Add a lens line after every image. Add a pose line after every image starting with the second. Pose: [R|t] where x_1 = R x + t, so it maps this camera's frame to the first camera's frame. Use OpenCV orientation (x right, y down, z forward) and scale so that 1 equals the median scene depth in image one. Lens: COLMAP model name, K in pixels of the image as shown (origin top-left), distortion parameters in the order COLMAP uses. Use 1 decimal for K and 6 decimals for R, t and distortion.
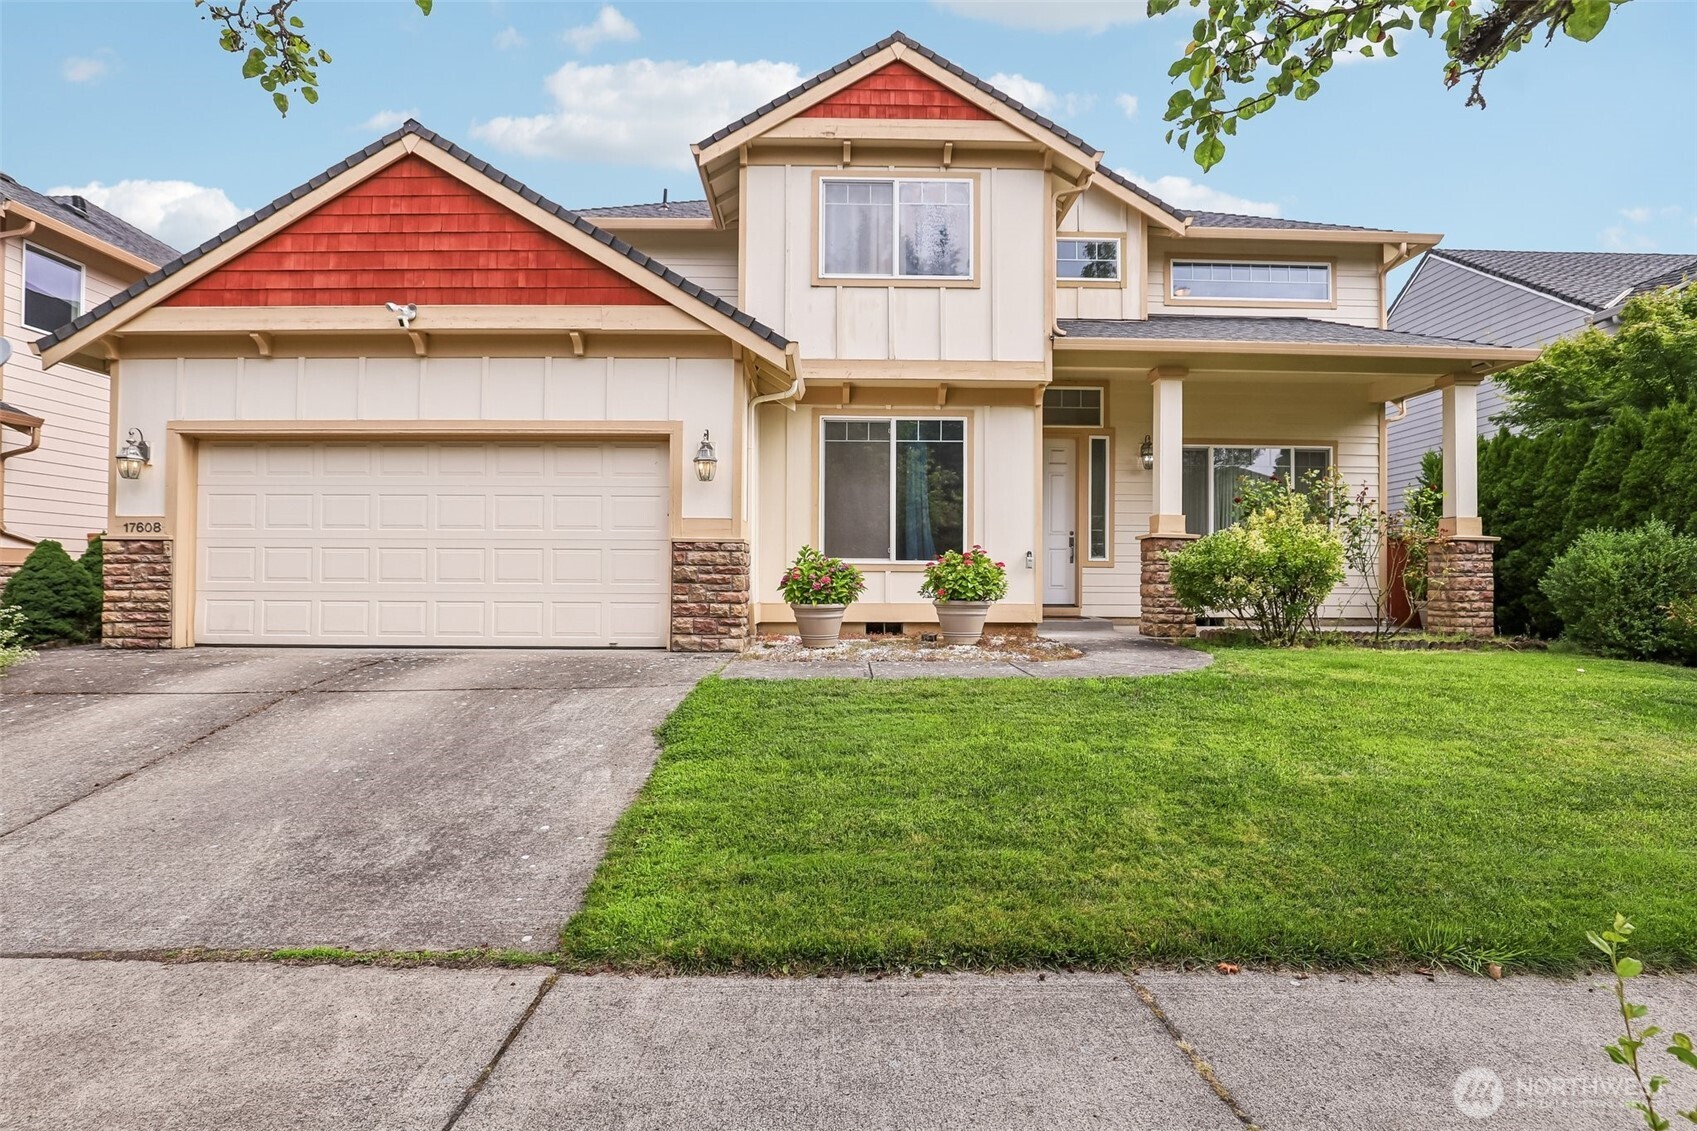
lens RADIAL K [[781.8, 0, 848.5], [0, 781.8, 565.5], [0, 0, 1]] dist [-0.016973, 0.000570]
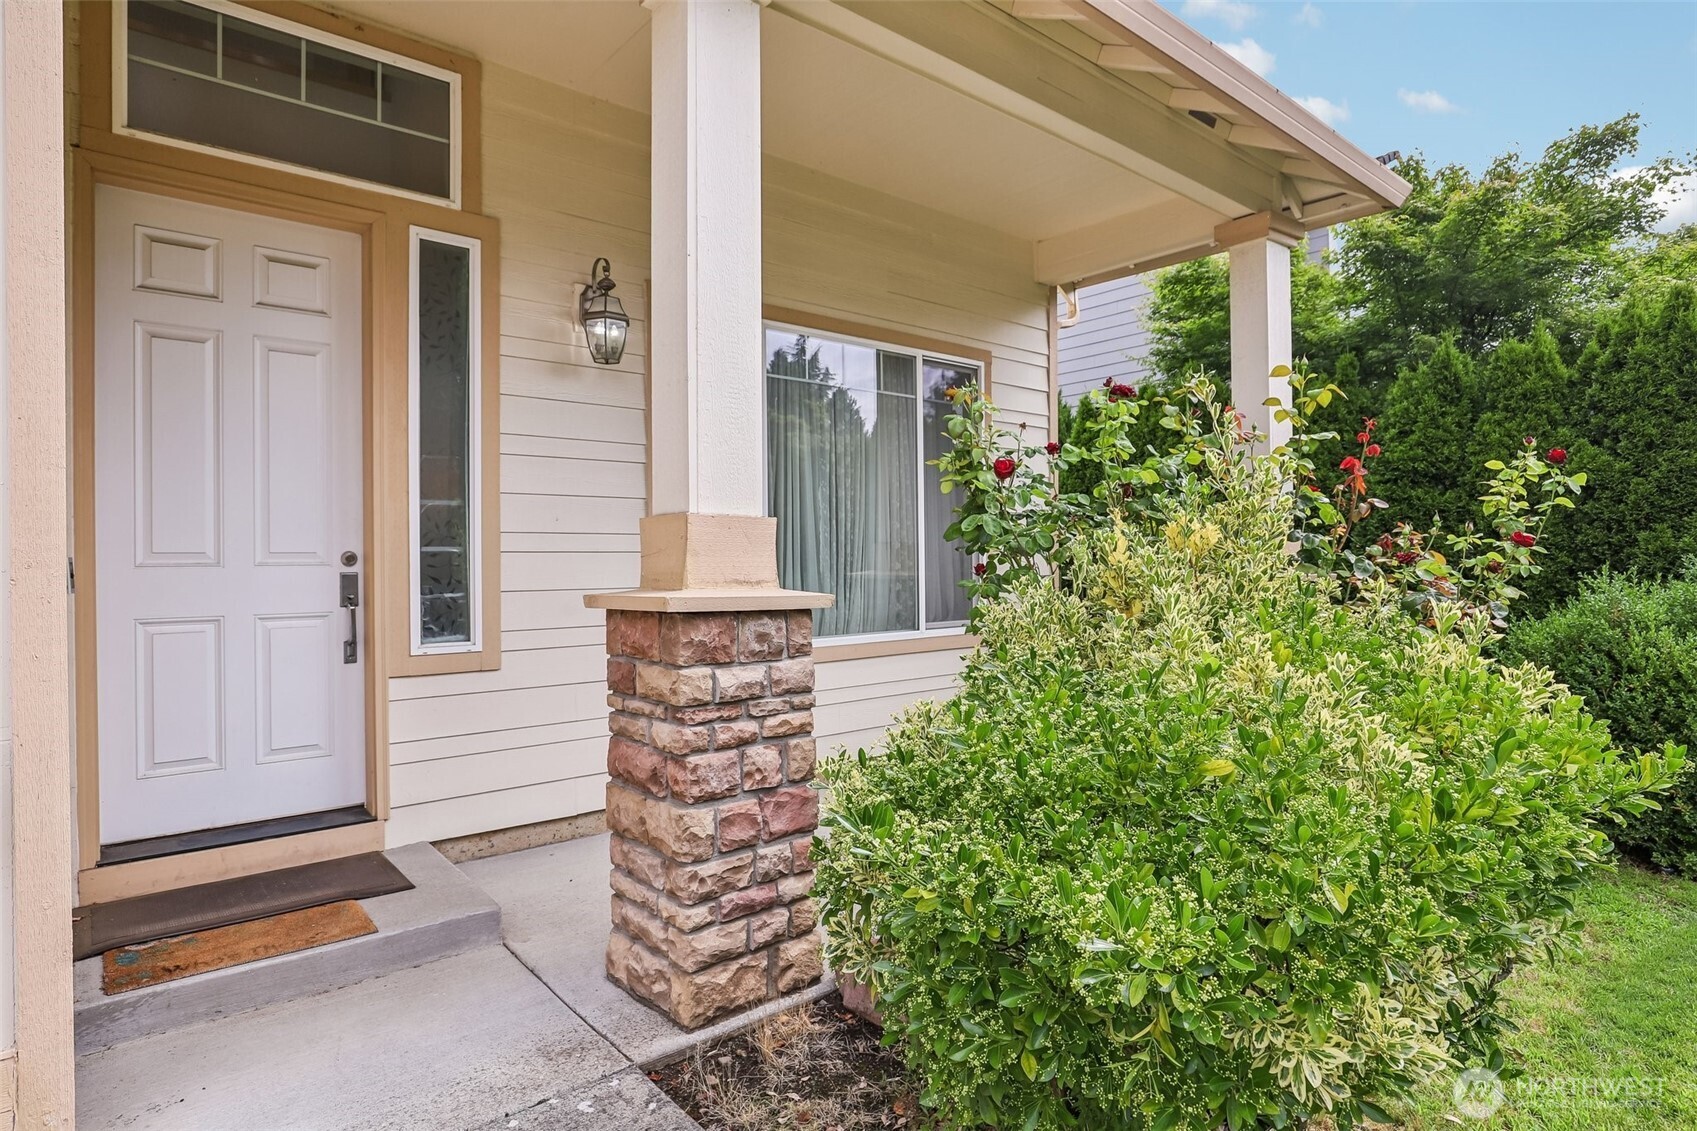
lens RADIAL K [[923.8, 0, 853.1], [0, 923.8, 555.4], [0, 0, 1]] dist [-0.015393, -0.000085]
pose [[0.764344, -0.011774, 0.644701, 0.213702], [0.003610, 0.999896, 0.013982, -0.047784], [-0.644799, -0.008360, 0.764307, 0.633998]]
